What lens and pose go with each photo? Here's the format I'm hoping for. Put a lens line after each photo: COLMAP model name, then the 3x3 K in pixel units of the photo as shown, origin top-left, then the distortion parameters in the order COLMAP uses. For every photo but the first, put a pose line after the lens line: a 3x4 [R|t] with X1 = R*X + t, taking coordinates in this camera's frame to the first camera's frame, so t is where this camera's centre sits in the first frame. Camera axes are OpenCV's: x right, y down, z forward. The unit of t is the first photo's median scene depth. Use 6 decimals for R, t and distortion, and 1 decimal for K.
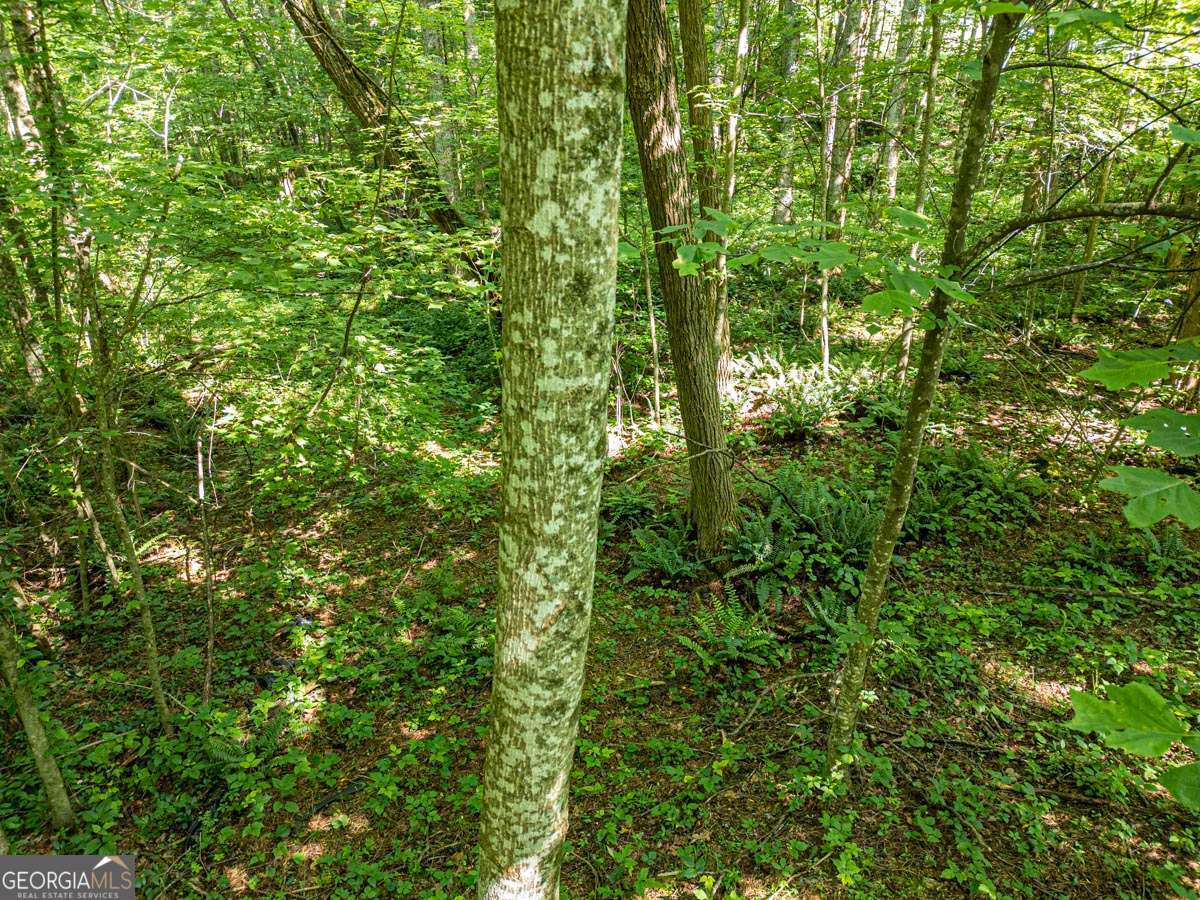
lens RADIAL K [[833.0, 0, 599.1], [0, 833.0, 453.6], [0, 0, 1]] dist [0.035812, -0.023785]
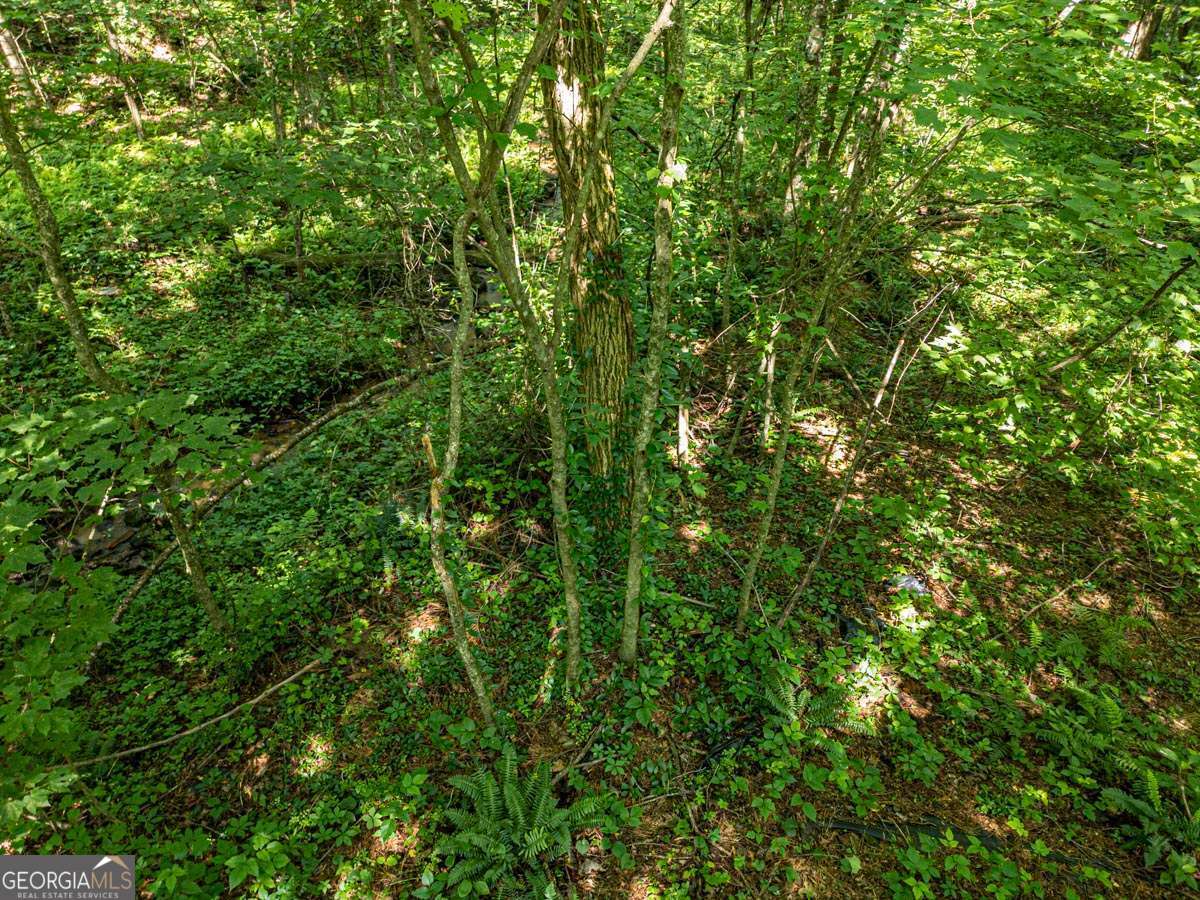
lens RADIAL K [[833.0, 0, 597.0], [0, 833.0, 447.4], [0, 0, 1]] dist [0.035812, -0.023785]
pose [[0.653868, 0.455137, -0.604406, -0.118753], [-0.340873, 0.890379, 0.301715, -0.070905], [0.675472, 0.008744, 0.737334, 0.164831]]
